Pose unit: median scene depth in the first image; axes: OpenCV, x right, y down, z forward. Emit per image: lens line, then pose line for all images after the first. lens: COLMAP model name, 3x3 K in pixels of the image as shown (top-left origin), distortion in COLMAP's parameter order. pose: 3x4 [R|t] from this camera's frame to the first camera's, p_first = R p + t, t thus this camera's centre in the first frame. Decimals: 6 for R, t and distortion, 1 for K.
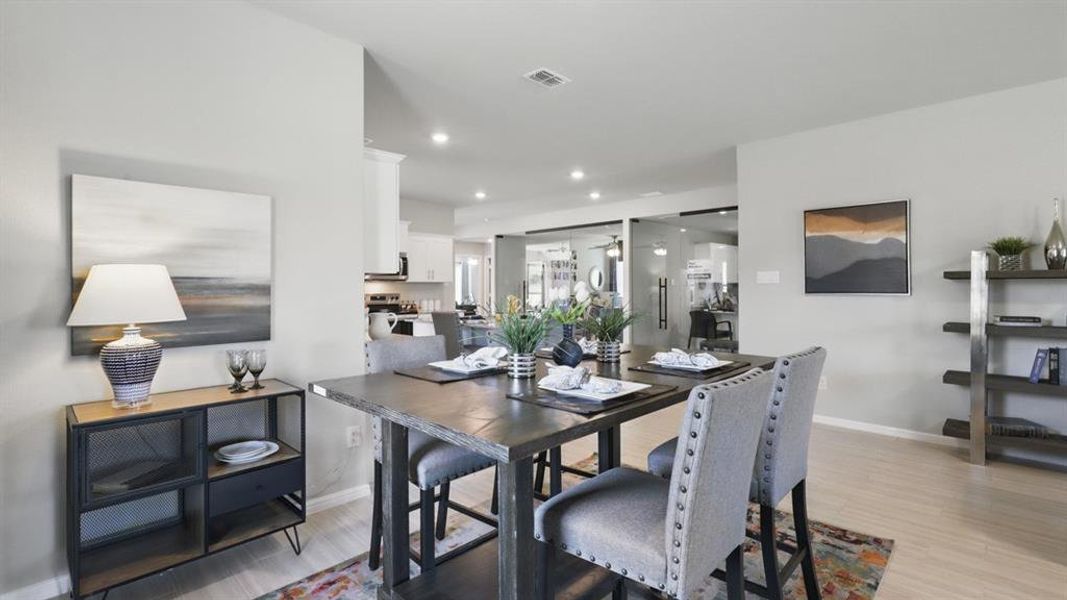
lens RADIAL K [[485.3, 0, 535.8], [0, 485.3, 286.9], [0, 0, 1]] dist [0.002285, 0.000248]
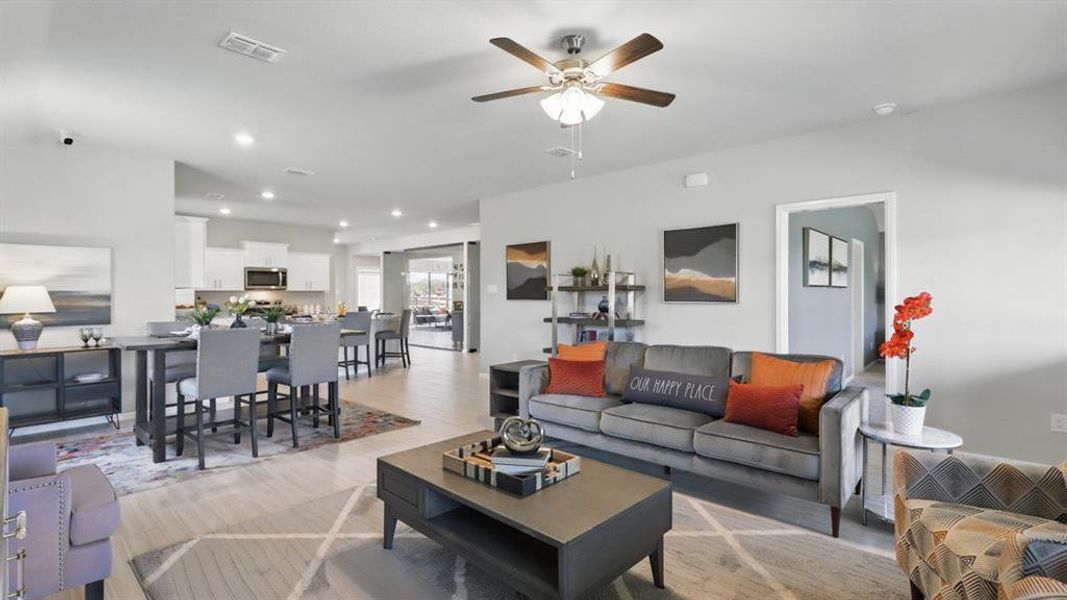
lens RADIAL K [[489.2, 0, 535.4], [0, 489.2, 293.1], [0, 0, 1]] dist [-0.002023, -0.000401]
pose [[0.999313, 0.000952, 0.037054, 0.584009], [-0.000946, 1.000000, -0.000189, -0.006916], [-0.037054, 0.000154, 0.999313, -0.542743]]
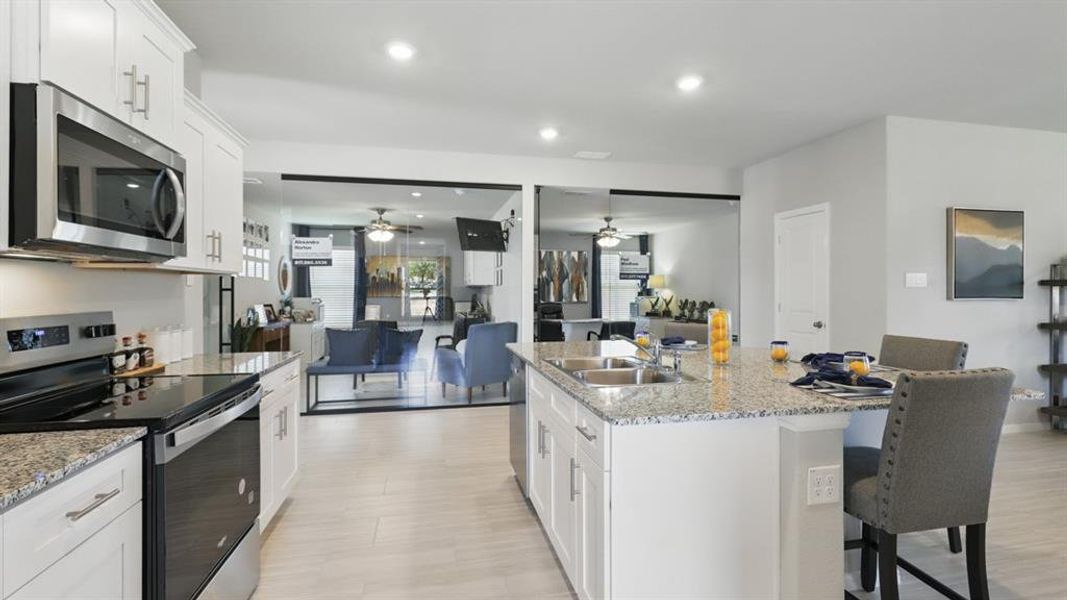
lens RADIAL K [[489.2, 0, 535.4], [0, 489.2, 293.1], [0, 0, 1]] dist [-0.002023, -0.000401]
pose [[0.537727, -0.000220, 0.843119, -0.644139], [-0.003824, 0.999989, 0.002700, 0.003933], [-0.843110, -0.004676, 0.537720, 1.163717]]
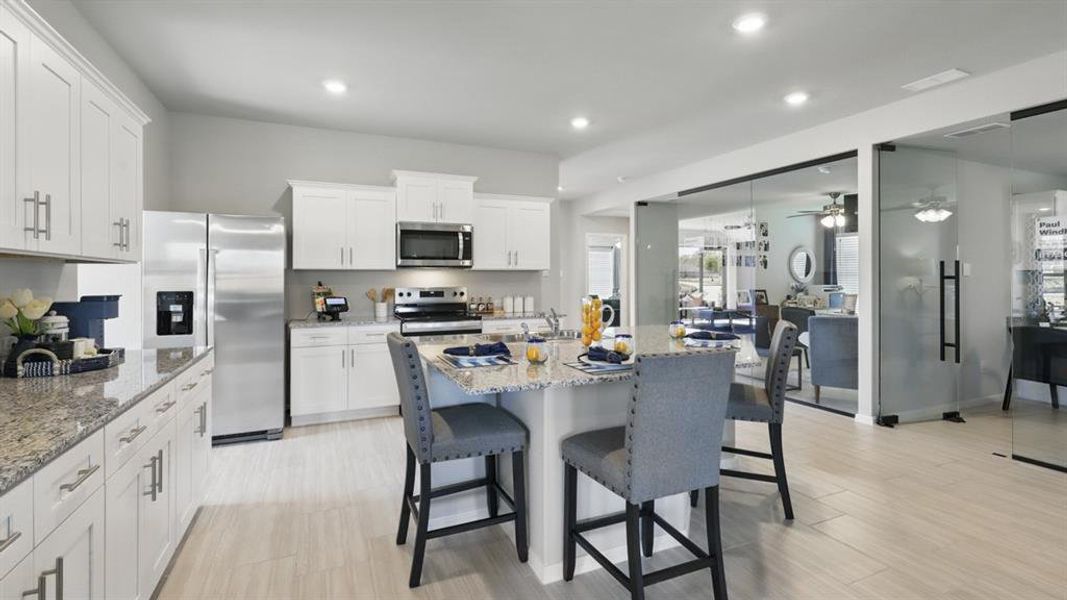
lens RADIAL K [[489.9, 0, 535.3], [0, 489.9, 276.9], [0, 0, 1]] dist [-0.000736, -0.000377]
pose [[0.930338, 0.002327, -0.366696, 0.092061], [-0.001694, 0.999996, 0.002047, -0.003221], [0.366700, -0.001283, 0.930338, 0.703014]]
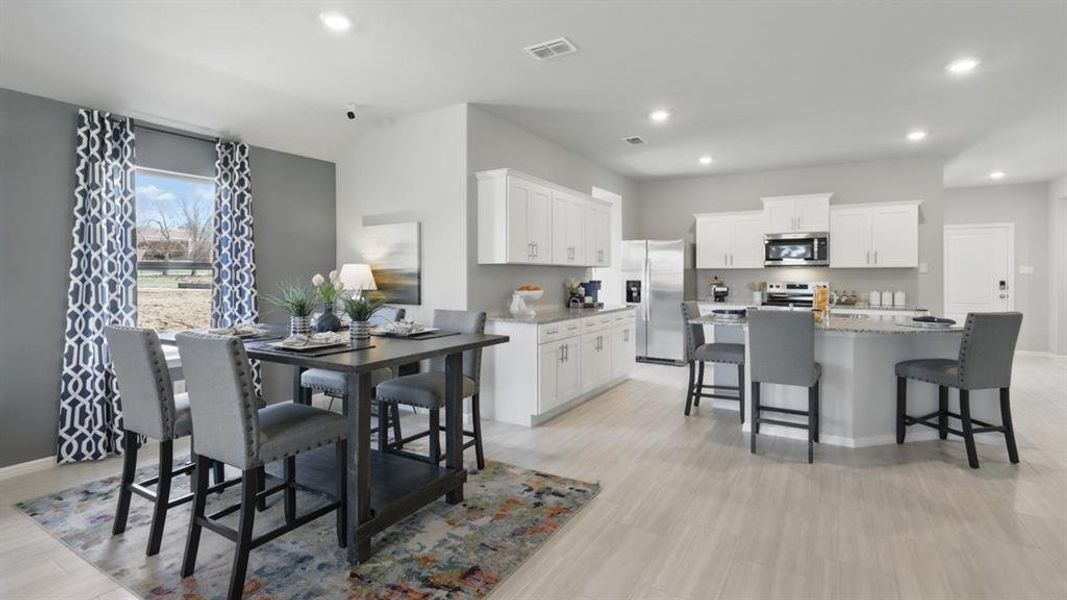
lens RADIAL K [[483.5, 0, 535.0], [0, 483.5, 274.8], [0, 0, 1]] dist [0.001046, 0.000182]
pose [[0.229721, 0.004833, -0.973245, 0.684717], [-0.000122, 0.999988, 0.004937, -0.003371], [0.973257, -0.001016, 0.229719, 0.565542]]
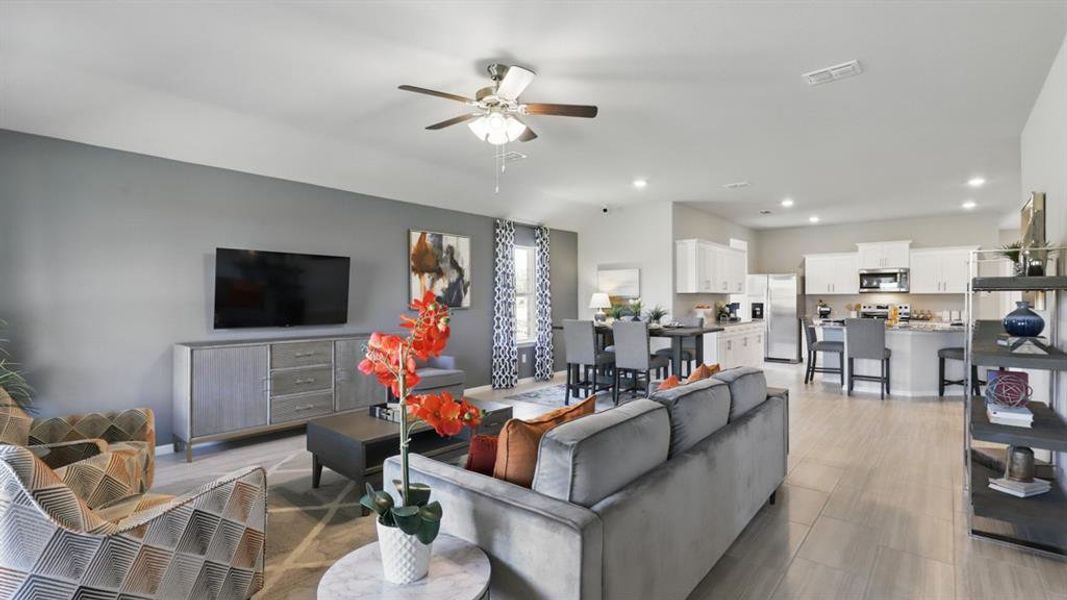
lens RADIAL K [[486.0, 0, 533.5], [0, 486.0, 300.0], [0, 0, 1]] dist [-0.002341, -0.000524]
pose [[0.072998, 0.006412, -0.997311, 1.340967], [0.002371, 0.999975, 0.006603, -0.007869], [0.997329, -0.002846, 0.072981, 0.074340]]
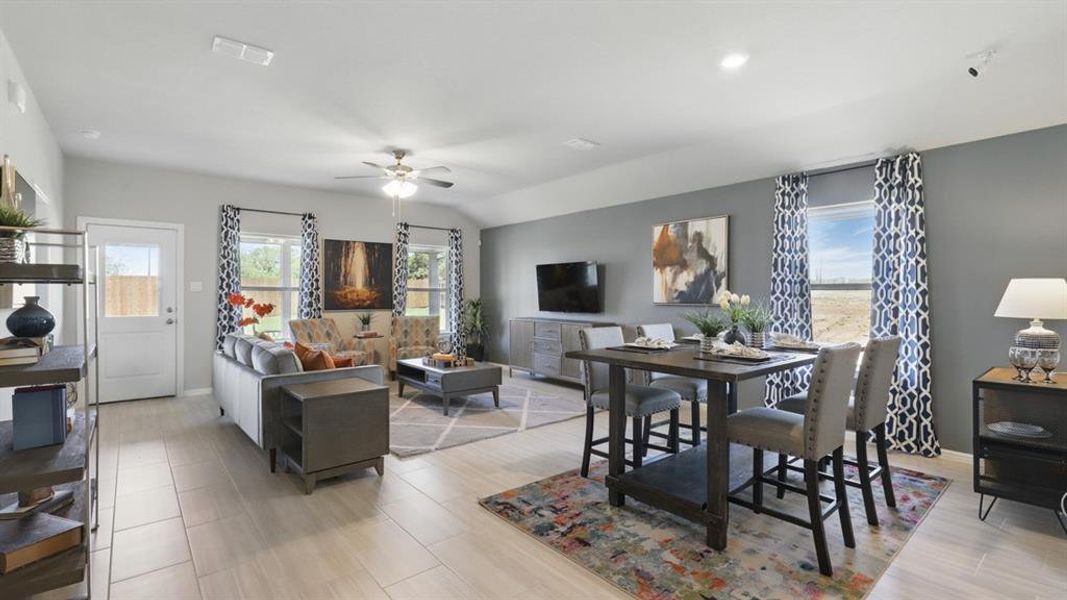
lens RADIAL K [[489.2, 0, 535.4], [0, 489.2, 293.1], [0, 0, 1]] dist [-0.002023, -0.000401]
pose [[-0.995102, 0.001118, 0.098843, 0.237959], [0.000513, 0.999981, -0.006145, 0.002360], [-0.098848, -0.006064, -0.995084, 1.150796]]
